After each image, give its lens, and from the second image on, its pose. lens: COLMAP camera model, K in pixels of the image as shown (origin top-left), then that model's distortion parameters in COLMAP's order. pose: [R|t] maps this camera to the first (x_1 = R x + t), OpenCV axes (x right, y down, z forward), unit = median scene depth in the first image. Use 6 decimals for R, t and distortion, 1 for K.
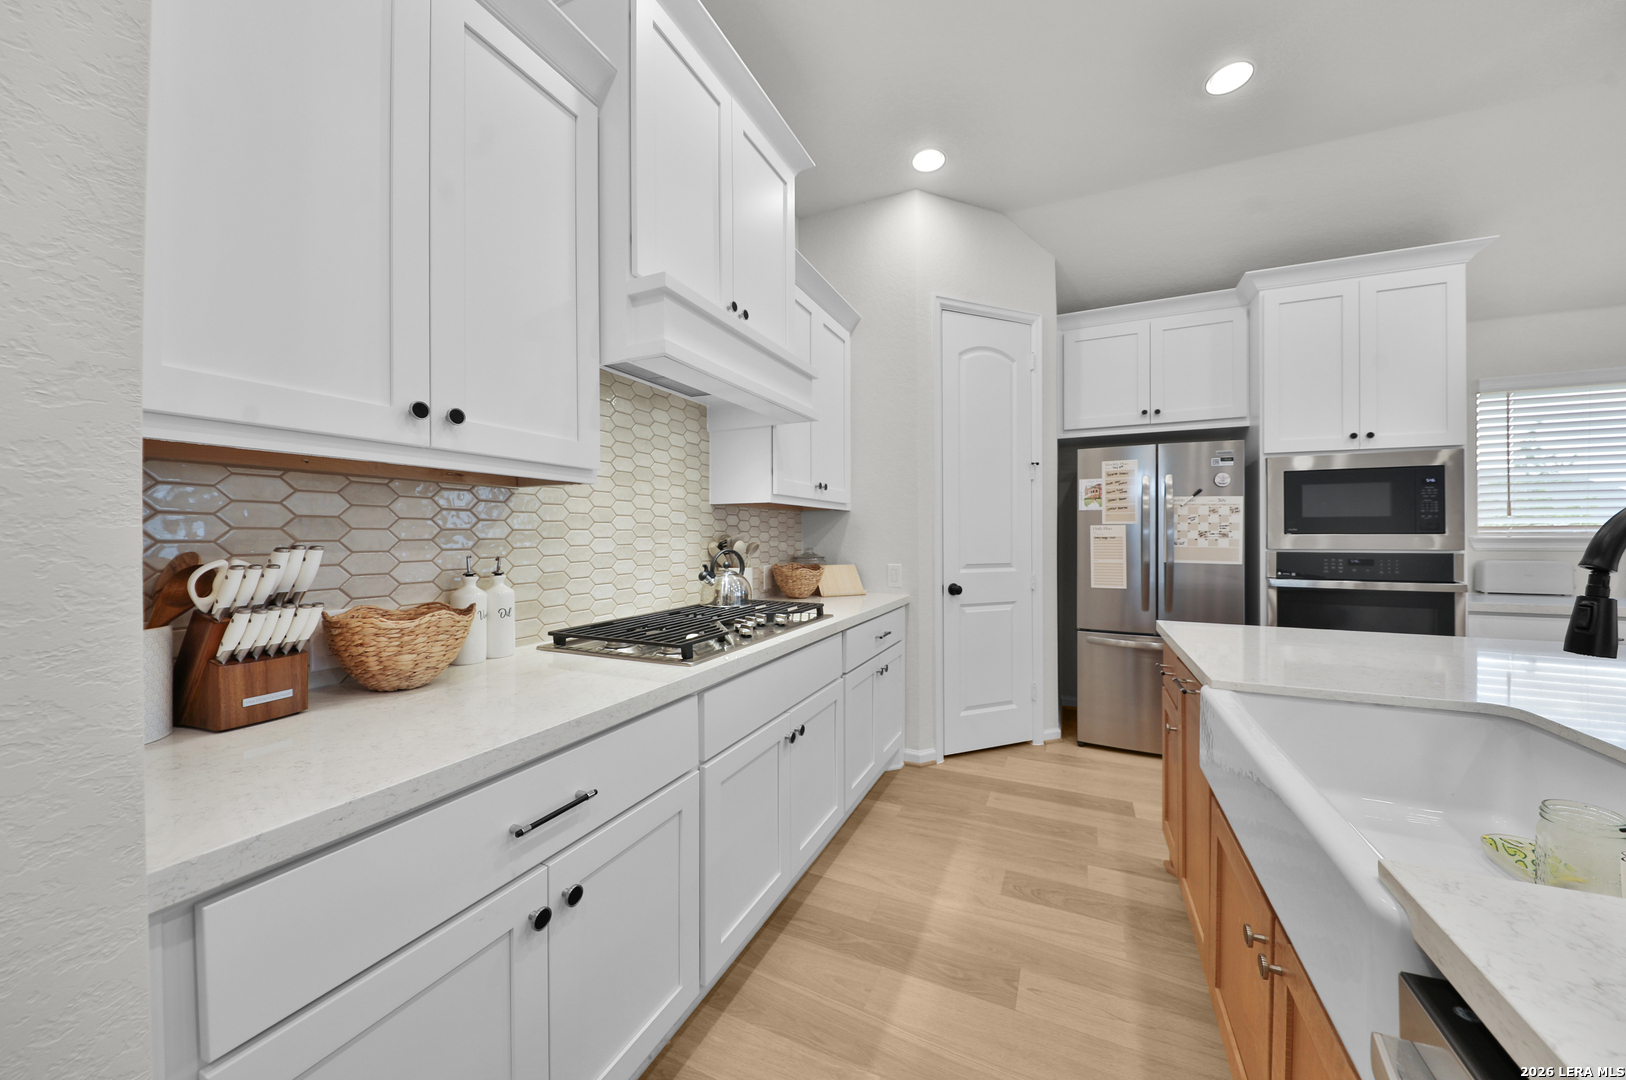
lens RADIAL K [[568.1, 0, 831.4], [0, 568.1, 532.5], [0, 0, 1]] dist [-0.002443, -0.000284]
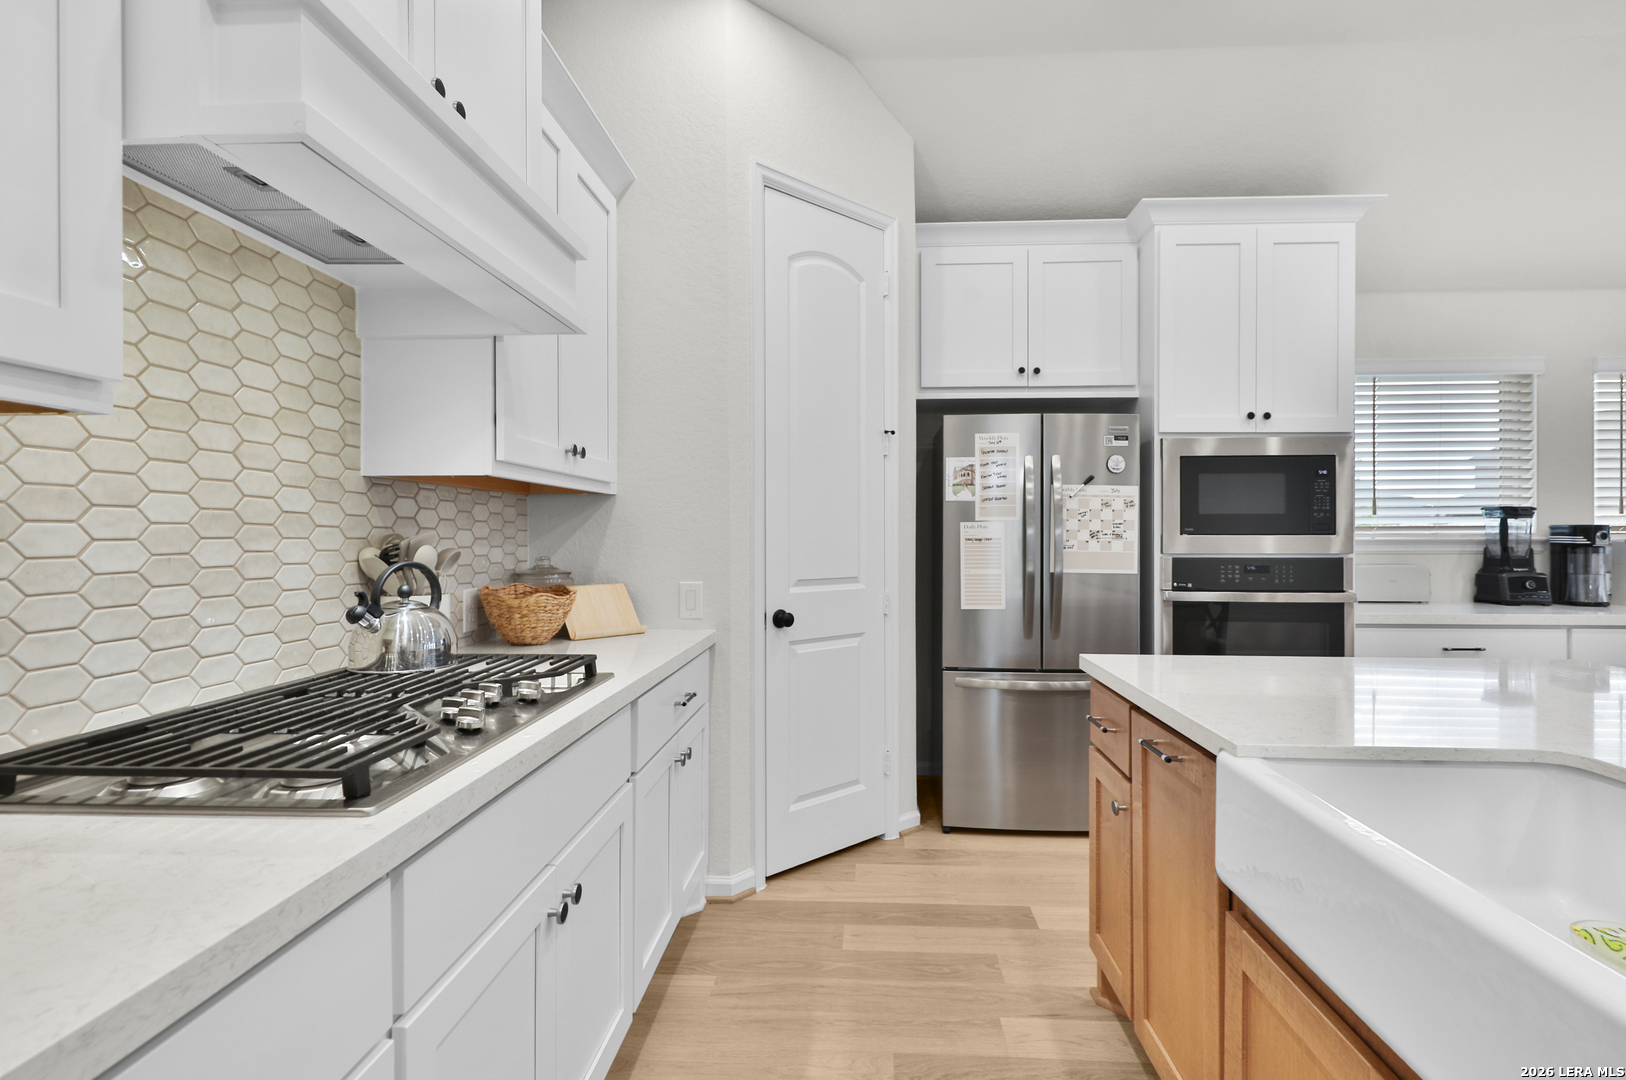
lens RADIAL K [[806.6, 0, 836.9], [0, 806.6, 533.3], [0, 0, 1]] dist [0.012800, -0.001842]
pose [[0.931101, 0.002439, 0.364753, -0.065576], [-0.002771, 0.999996, 0.000389, 0.001411], [-0.364751, -0.001373, 0.931104, 0.118781]]
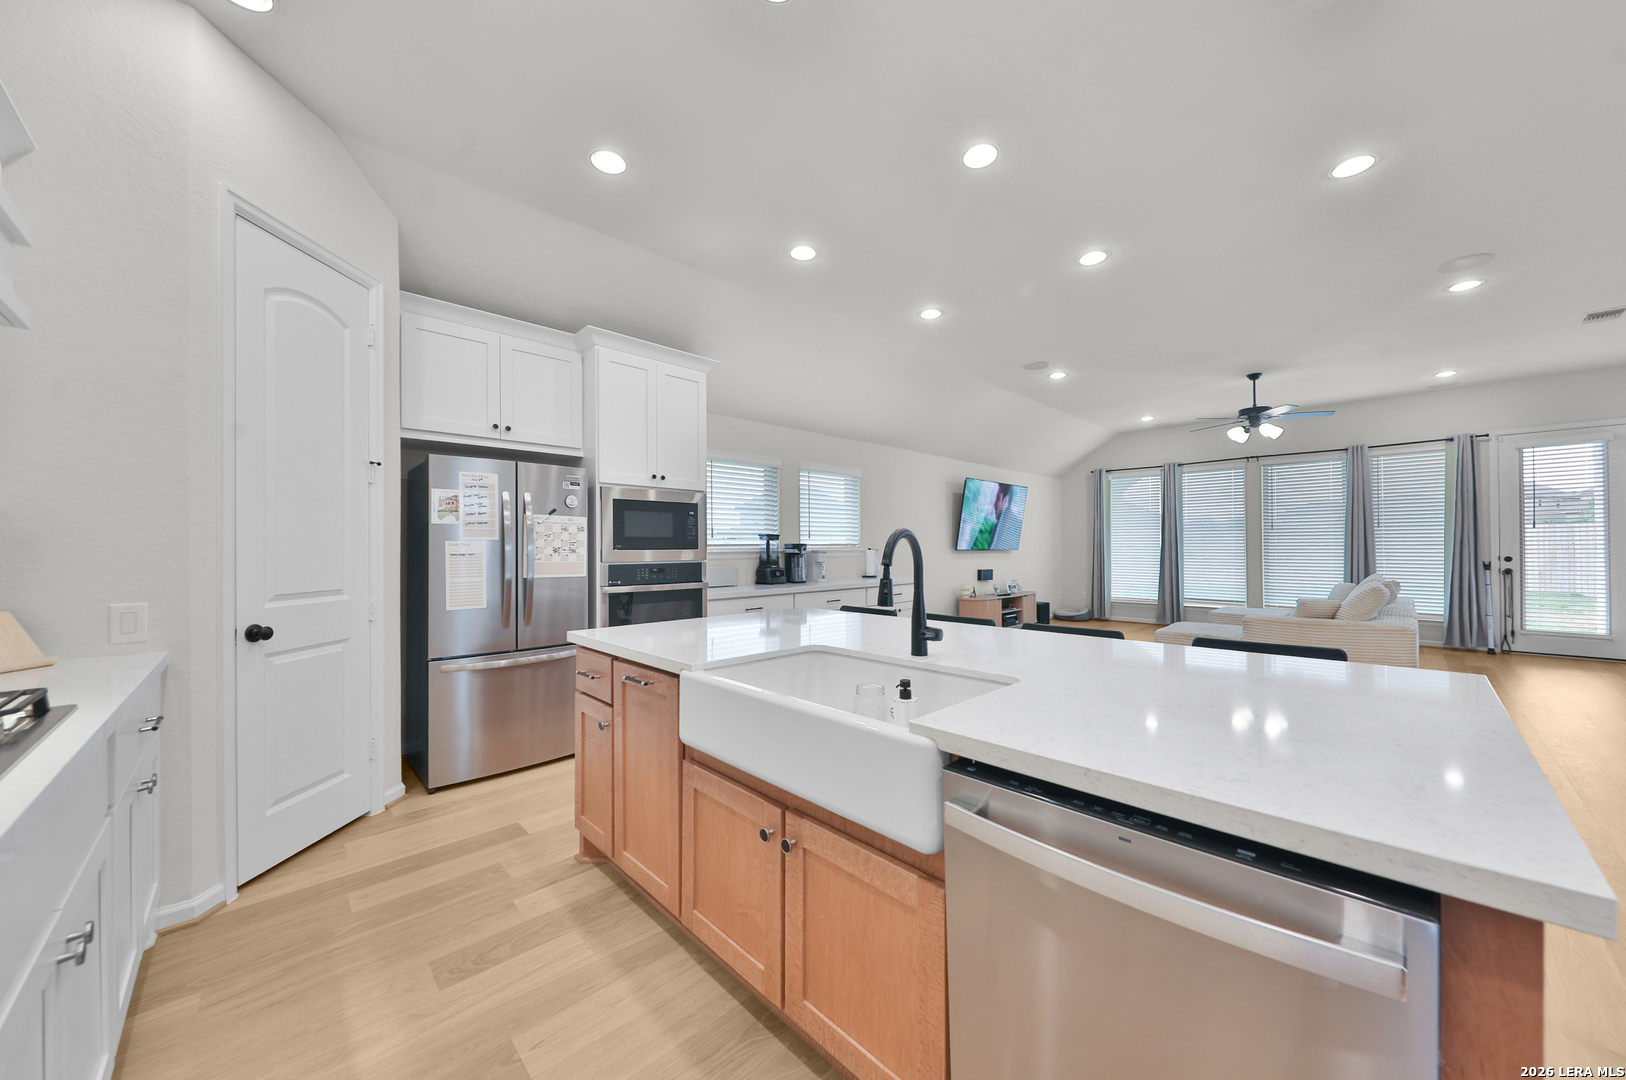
lens RADIAL K [[568.1, 0, 833.0], [0, 568.1, 543.9], [0, 0, 1]] dist [-0.002443, -0.000284]
pose [[0.357170, 0.006432, 0.934017, -0.178086], [0.004720, 0.999951, -0.008690, 0.002814], [-0.934027, 0.007512, 0.357122, 0.118431]]
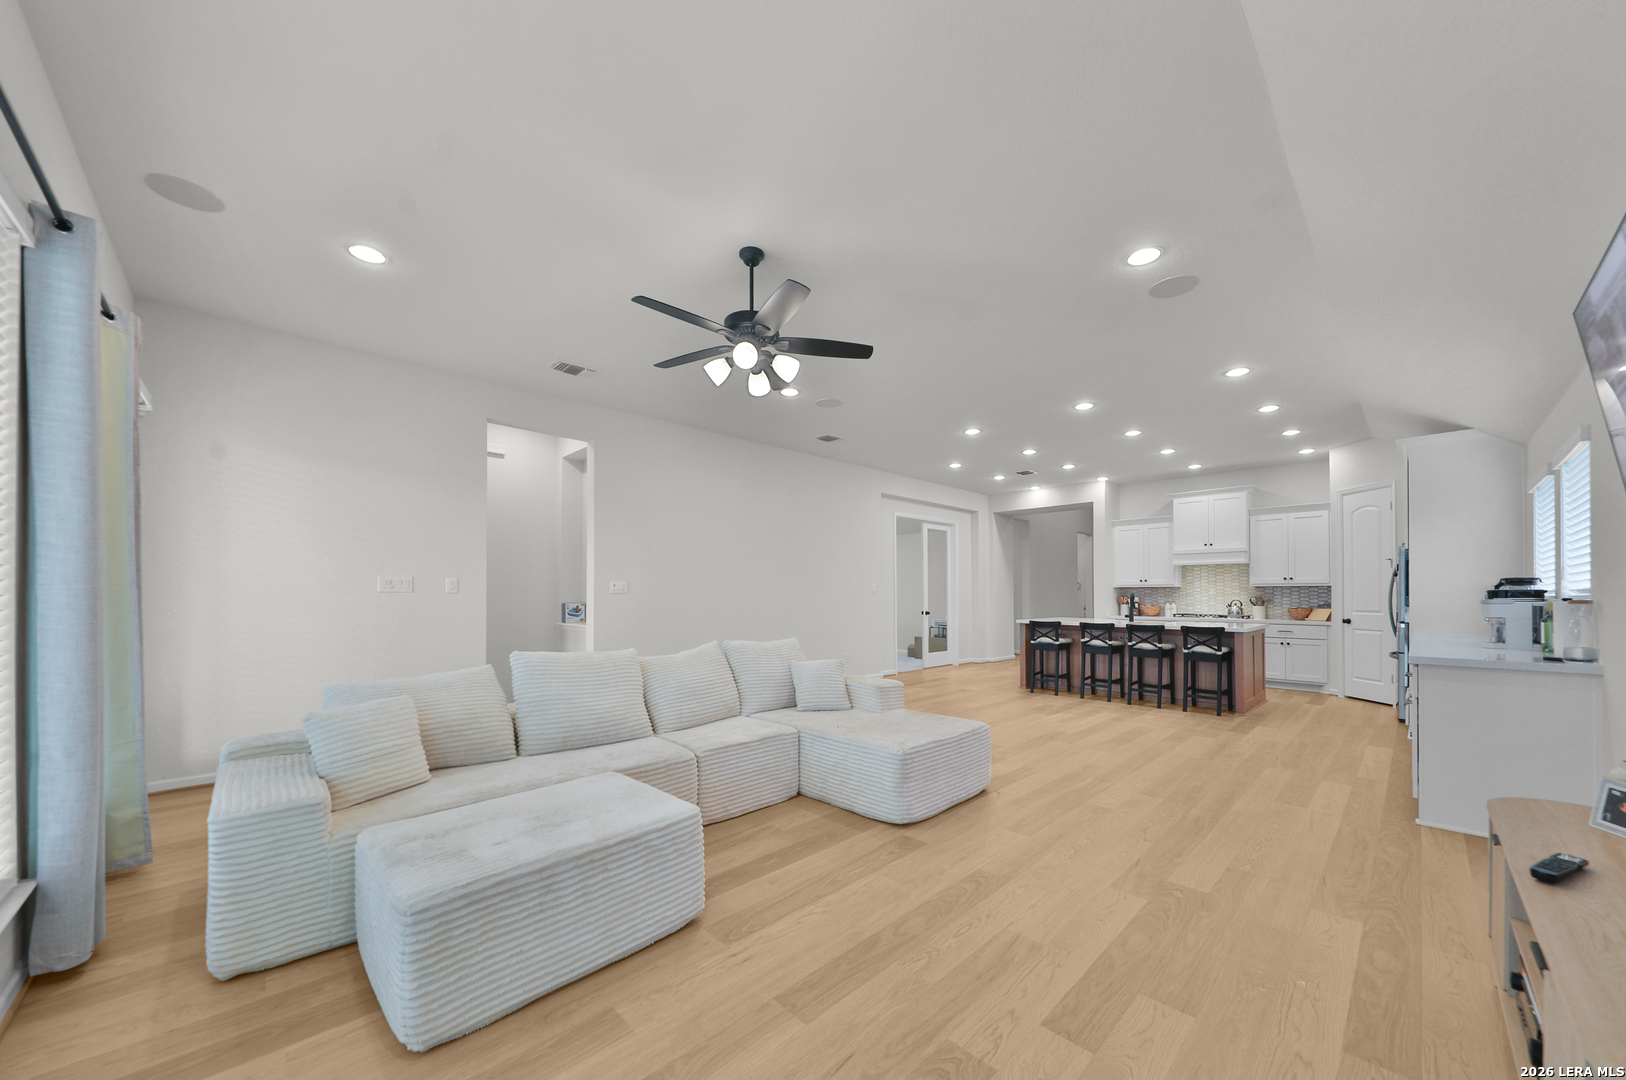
lens RADIAL K [[568.1, 0, 827.6], [0, 568.1, 586.2], [0, 0, 1]] dist [-0.002443, -0.000284]
pose [[-0.373908, -0.013623, -0.927366, 3.184822], [-0.000093, 0.999893, -0.014651, -0.003252], [0.927466, -0.005392, -0.373869, -0.058300]]
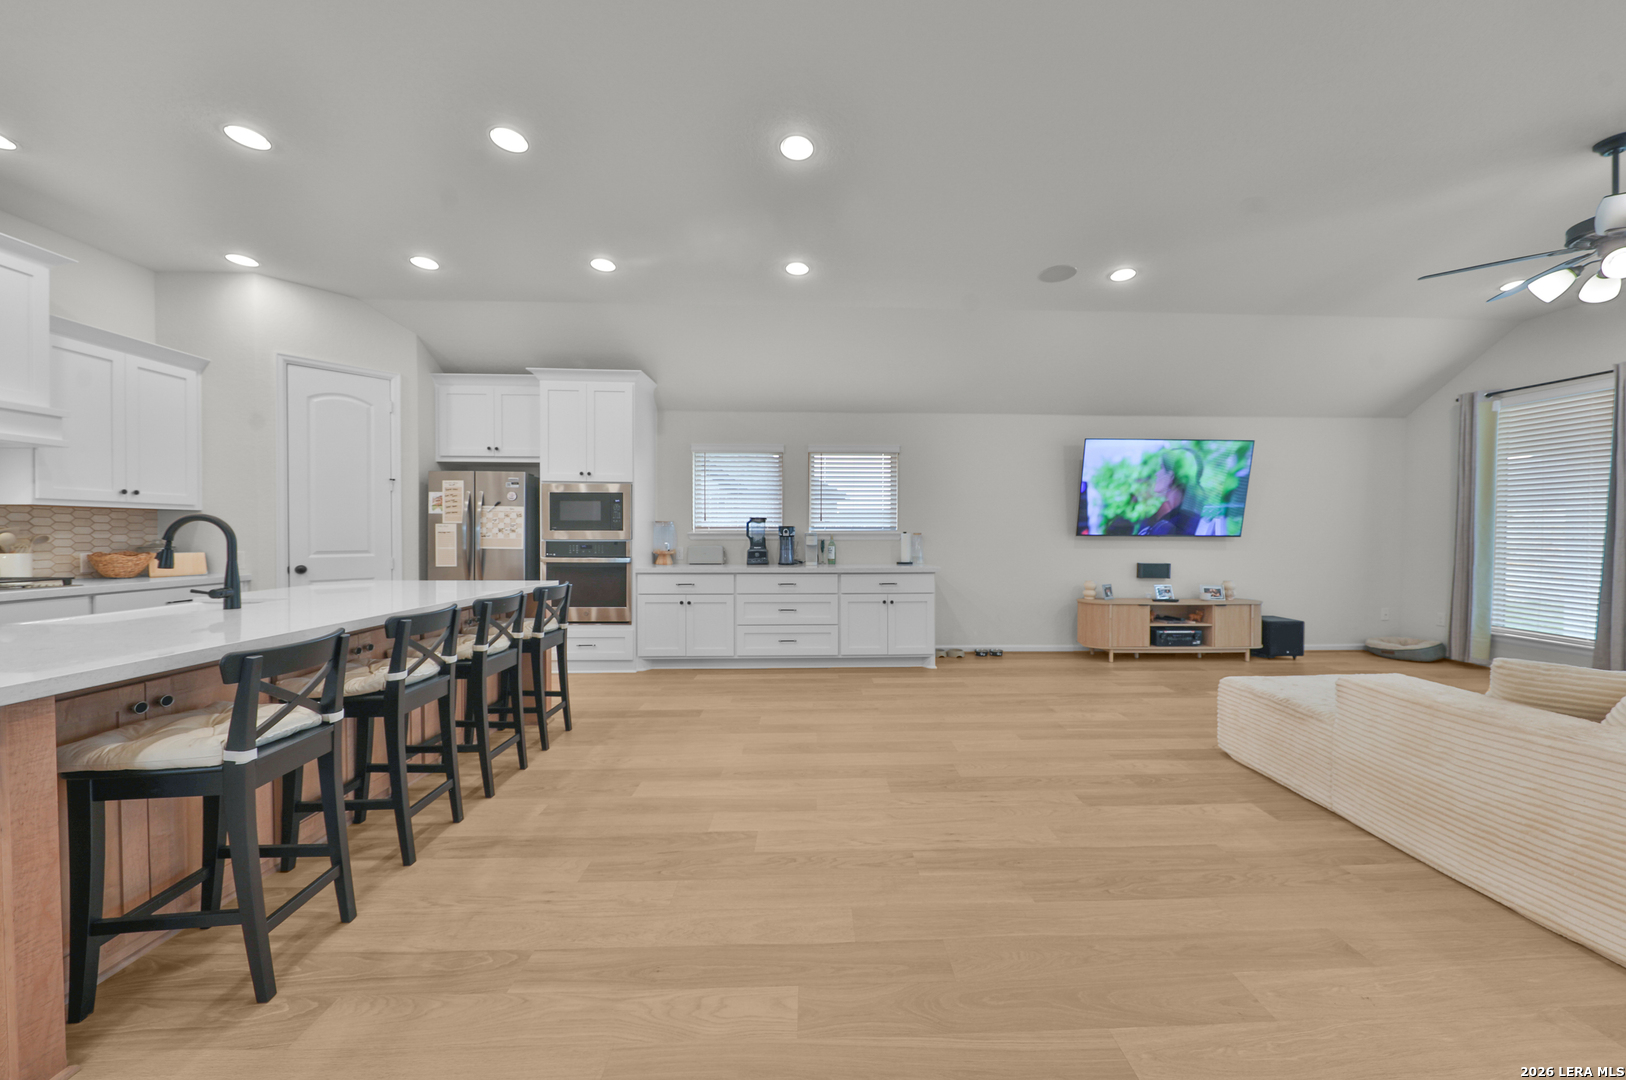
lens RADIAL K [[568.1, 0, 835.6], [0, 568.1, 537.6], [0, 0, 1]] dist [-0.002443, -0.000284]
pose [[0.895651, -0.000107, 0.444758, 0.805220], [-0.004683, 0.999942, 0.009670, 0.003881], [-0.444733, -0.010744, 0.895599, -0.844871]]
